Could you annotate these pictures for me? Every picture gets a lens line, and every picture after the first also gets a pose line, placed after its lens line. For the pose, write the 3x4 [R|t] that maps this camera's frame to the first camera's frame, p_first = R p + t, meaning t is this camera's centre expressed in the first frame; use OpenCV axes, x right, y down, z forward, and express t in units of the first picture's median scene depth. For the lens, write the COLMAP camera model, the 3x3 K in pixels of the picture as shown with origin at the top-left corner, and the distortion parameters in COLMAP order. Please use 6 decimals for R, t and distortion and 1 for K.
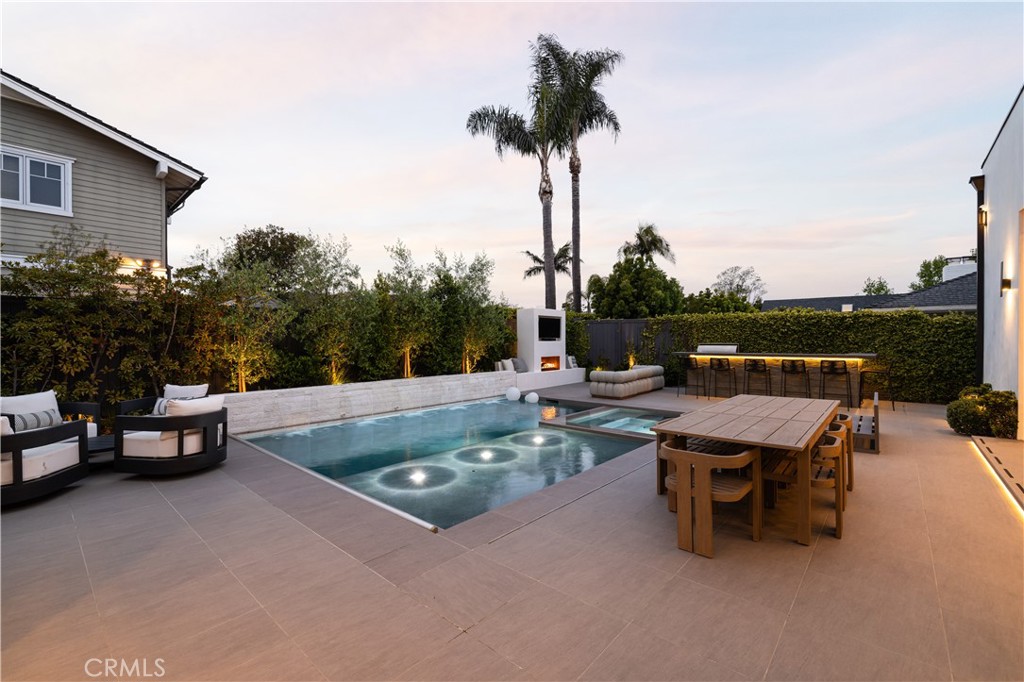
lens RADIAL K [[431.7, 0, 512.3], [0, 431.7, 338.4], [0, 0, 1]] dist [0.010035, 0.000058]
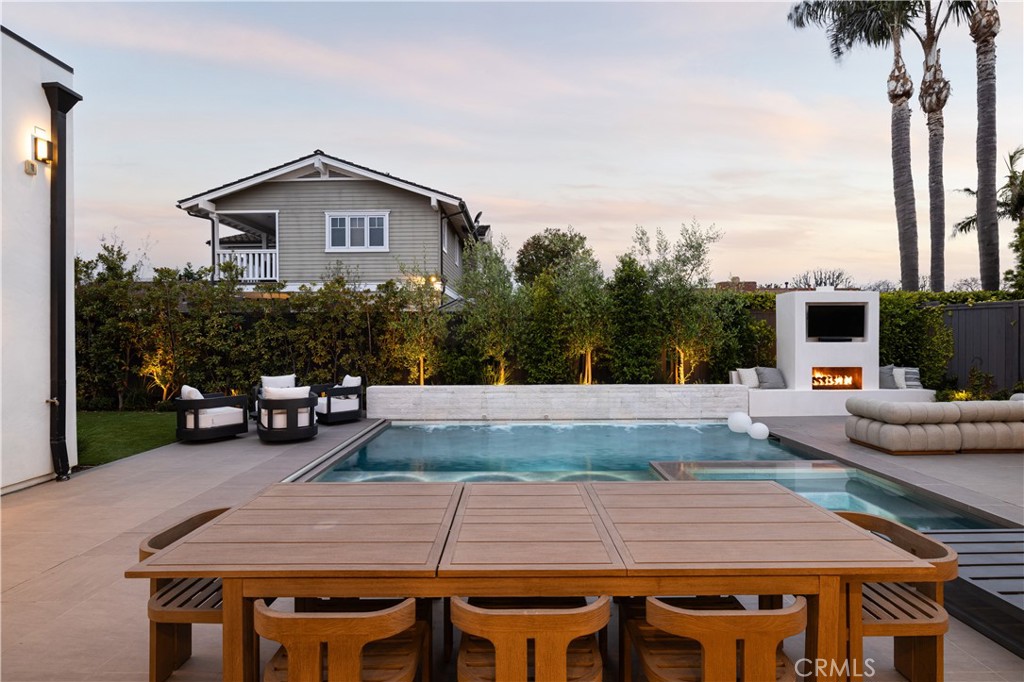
lens RADIAL K [[474.3, 0, 512.0], [0, 474.3, 341.0], [0, 0, 1]] dist [-0.004465, -0.000578]
pose [[0.662848, 0.008706, -0.748703, 0.371552], [0.004528, 0.999868, 0.015635, -0.010670], [0.748740, -0.013753, 0.662721, 0.254669]]
